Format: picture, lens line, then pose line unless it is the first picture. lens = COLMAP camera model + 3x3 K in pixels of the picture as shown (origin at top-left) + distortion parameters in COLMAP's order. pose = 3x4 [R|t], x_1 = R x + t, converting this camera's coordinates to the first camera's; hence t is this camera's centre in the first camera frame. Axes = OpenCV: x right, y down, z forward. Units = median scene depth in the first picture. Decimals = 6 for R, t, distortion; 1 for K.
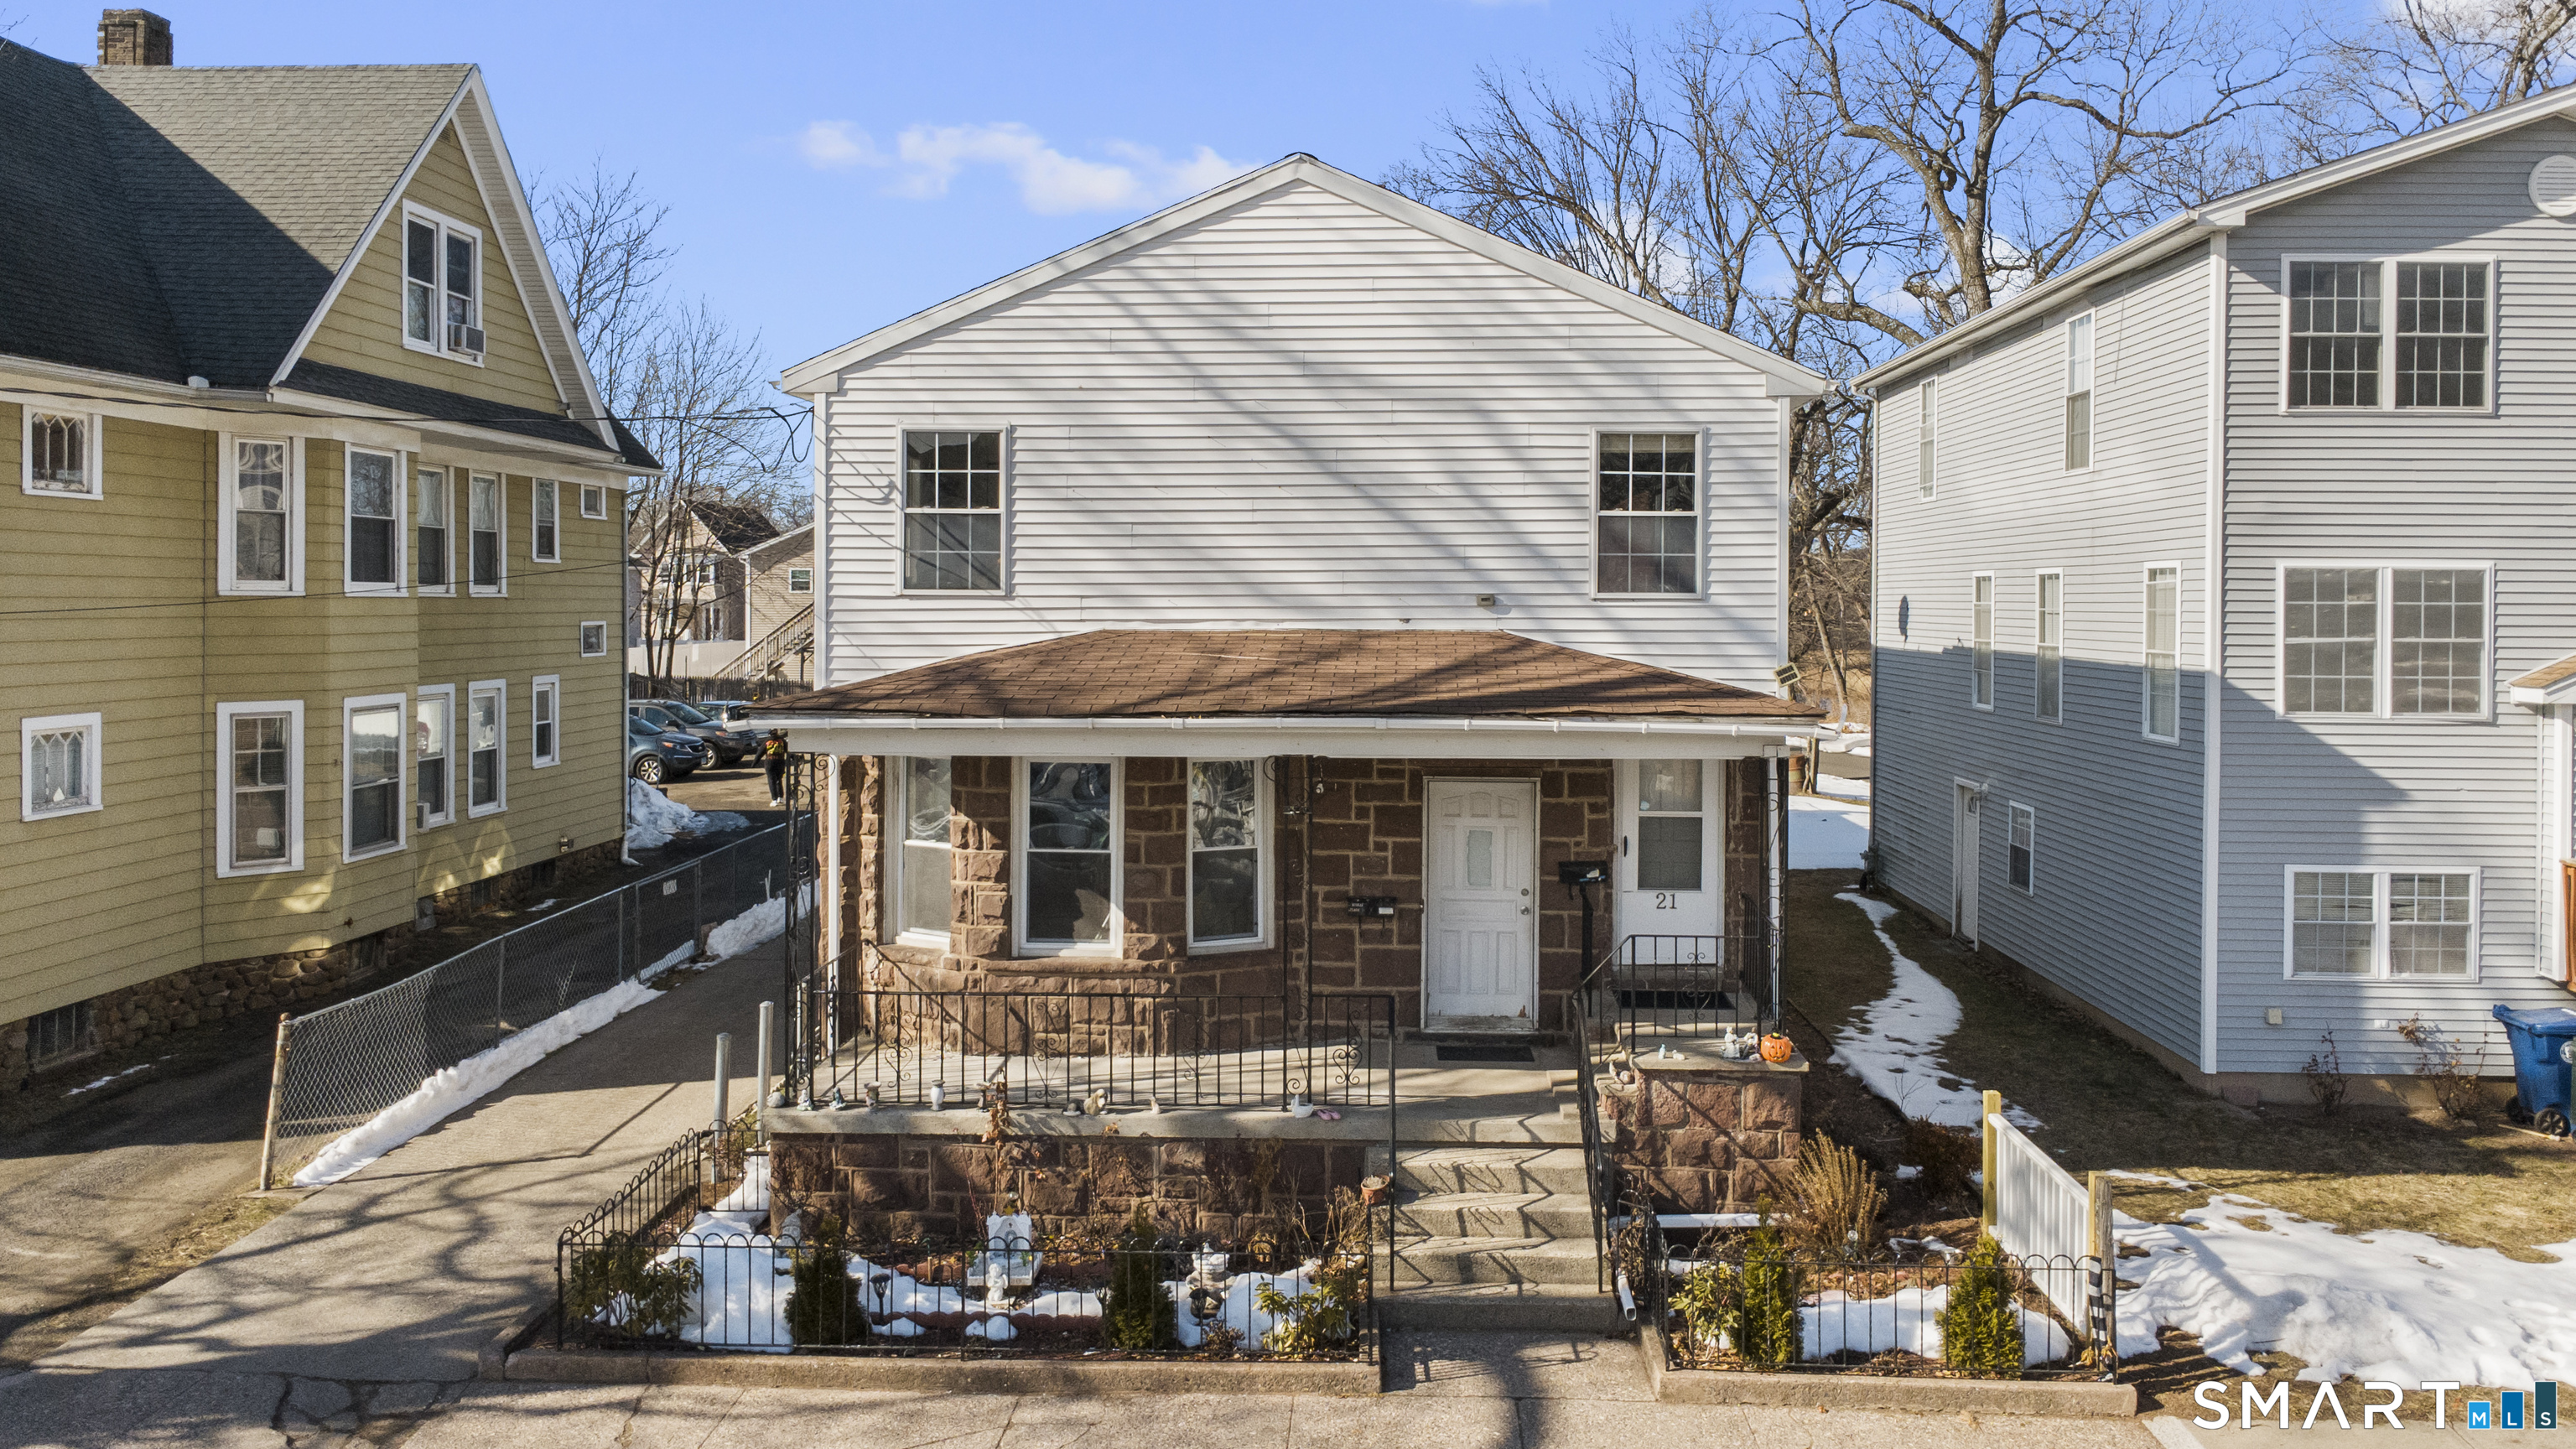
lens RADIAL K [[1878.3, 0, 1343.2], [0, 1878.3, 714.2], [0, 0, 1]] dist [0.024062, -0.028447]
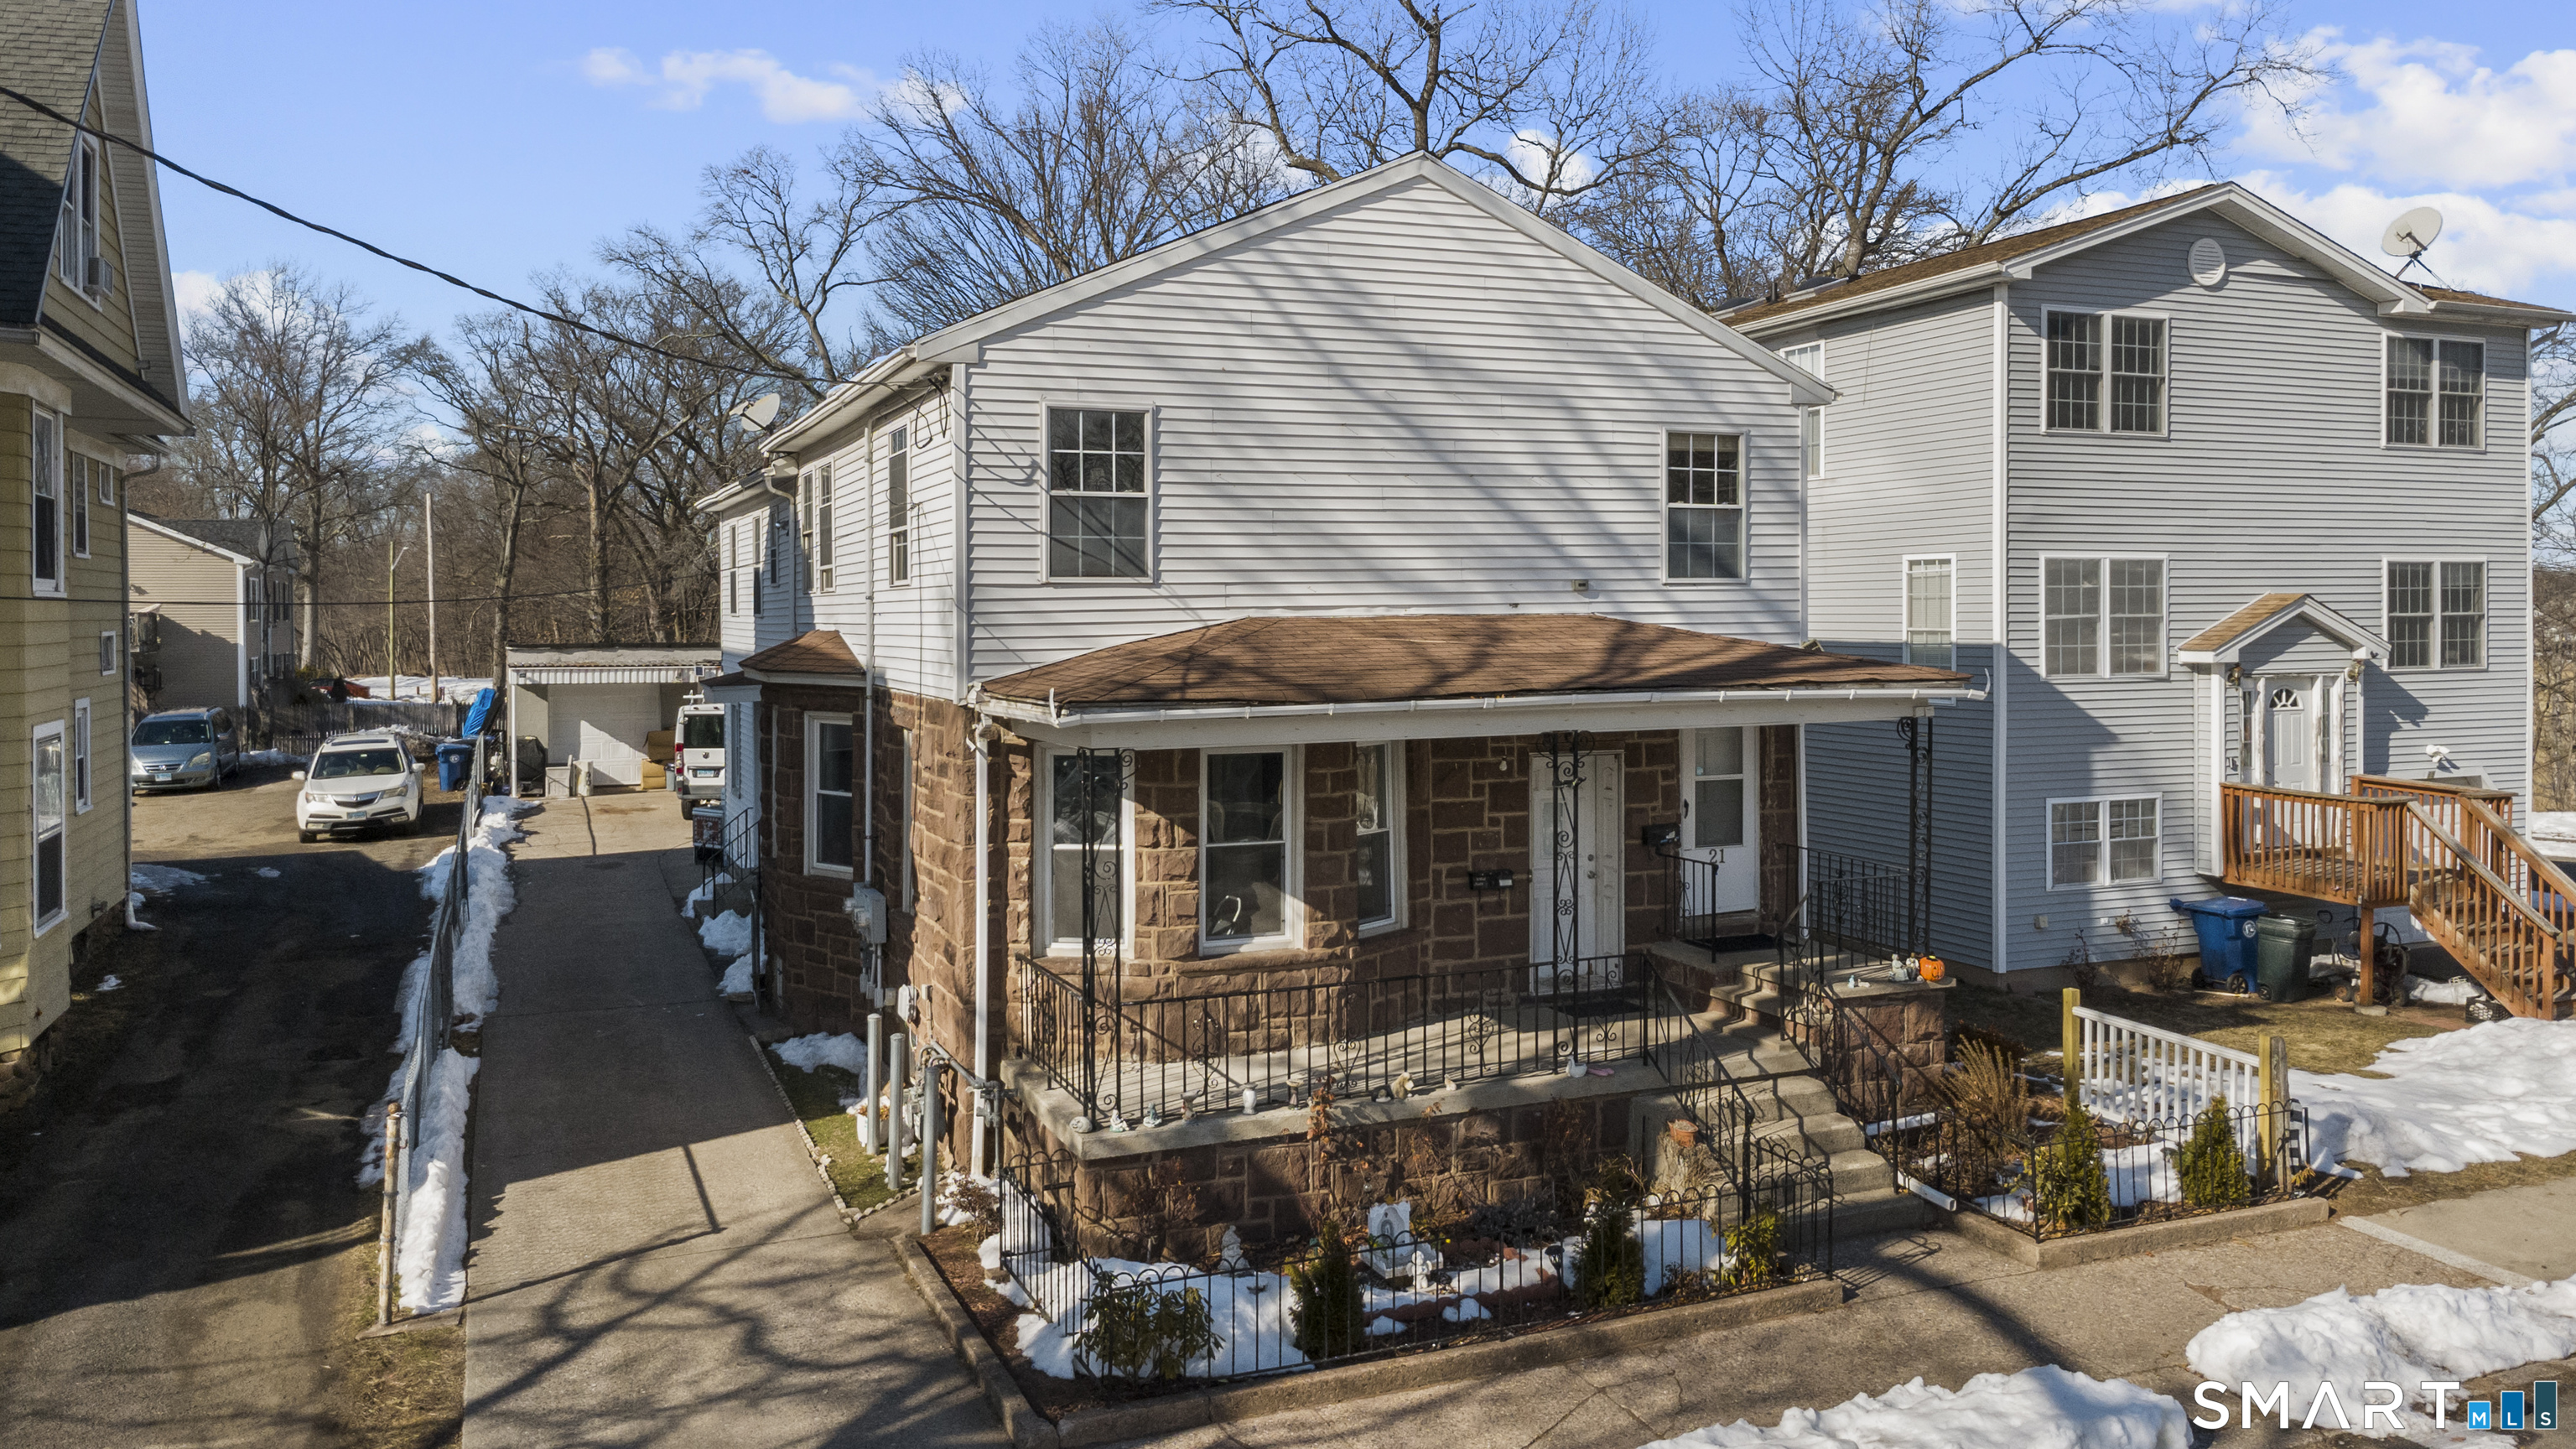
lens RADIAL K [[1860.9, 0, 1288.0], [0, 1860.9, 724.5], [0, 0, 1]] dist [0.010917, 0.001798]
pose [[0.907721, -0.036030, 0.418024, -0.517598], [0.035558, 0.999328, 0.008921, 0.002995], [-0.418064, 0.006767, 0.908392, 0.109140]]
